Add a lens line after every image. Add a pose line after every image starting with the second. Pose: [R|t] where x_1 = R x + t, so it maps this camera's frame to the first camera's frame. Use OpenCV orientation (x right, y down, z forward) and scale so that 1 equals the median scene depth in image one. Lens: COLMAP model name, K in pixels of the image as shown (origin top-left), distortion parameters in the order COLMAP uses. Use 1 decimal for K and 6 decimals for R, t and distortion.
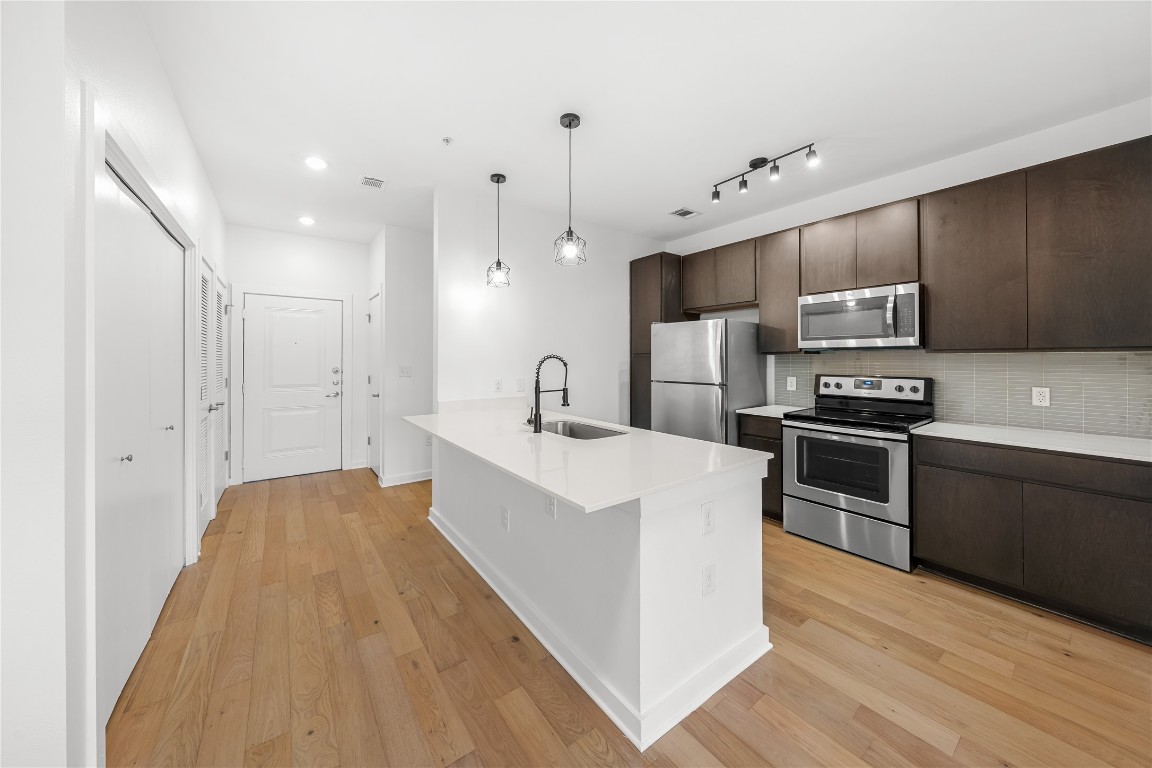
lens RADIAL K [[400.0, 0, 572.1], [0, 400.0, 358.3], [0, 0, 1]] dist [-0.000784, -0.000027]
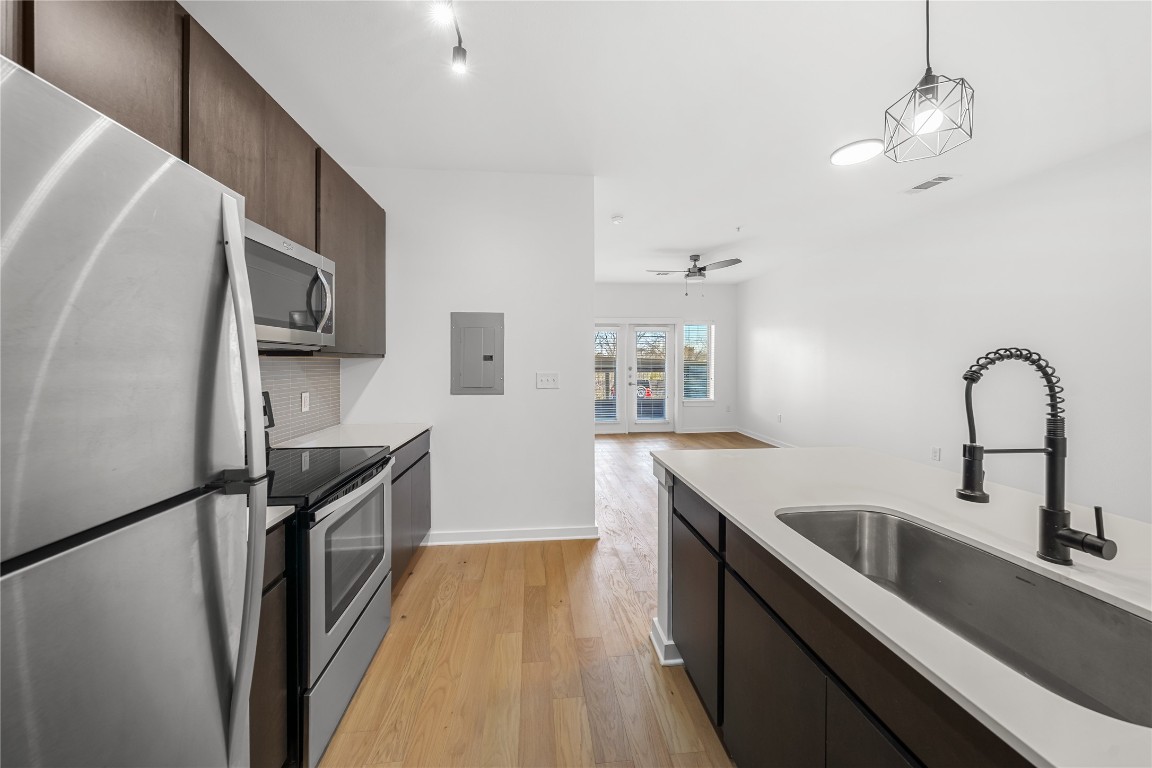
lens RADIAL K [[400.0, 0, 571.0], [0, 400.0, 364.2], [0, 0, 1]] dist [-0.000784, -0.000027]
pose [[-0.867427, 0.002548, 0.497557, 0.090917], [0.004174, 0.999989, 0.002156, 0.002243], [-0.497546, 0.003947, -0.867429, 1.218011]]
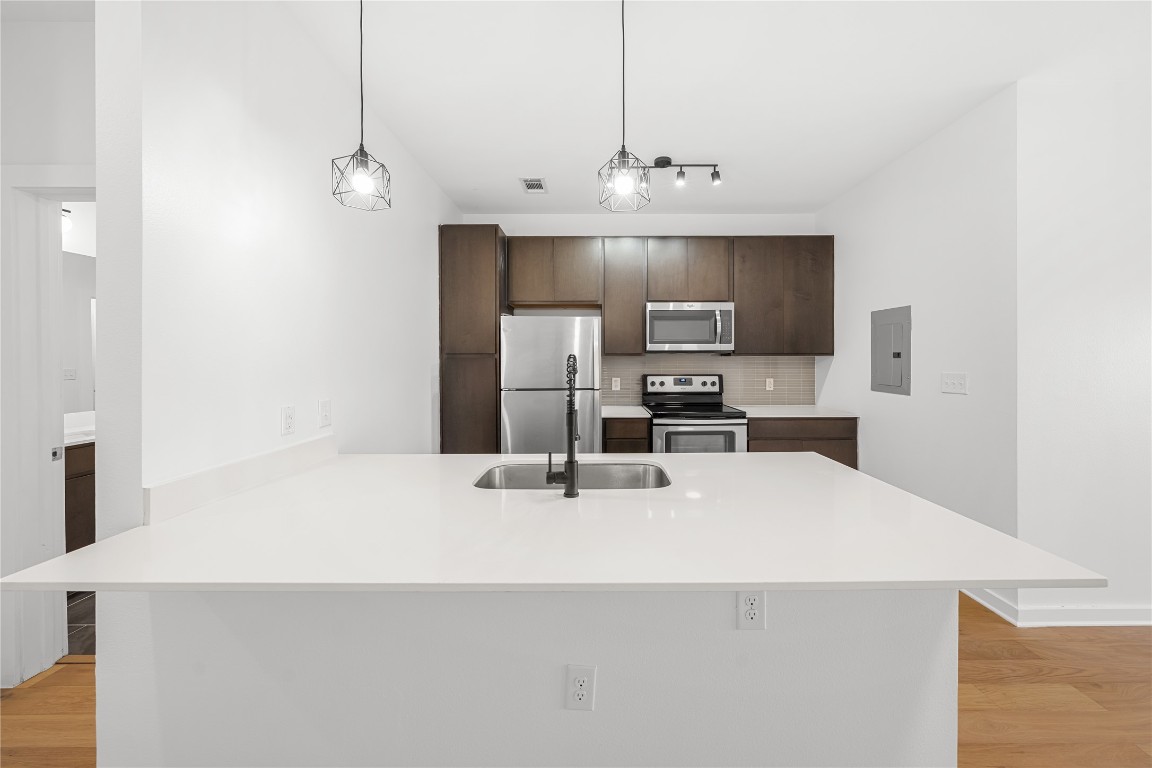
lens RADIAL K [[400.0, 0, 583.4], [0, 400.0, 365.0], [0, 0, 1]] dist [-0.000784, -0.000027]
pose [[0.590176, -0.013039, 0.807169, -0.413917], [0.000738, 0.999878, 0.015613, -0.003882], [-0.807274, -0.008619, 0.590114, 0.524237]]
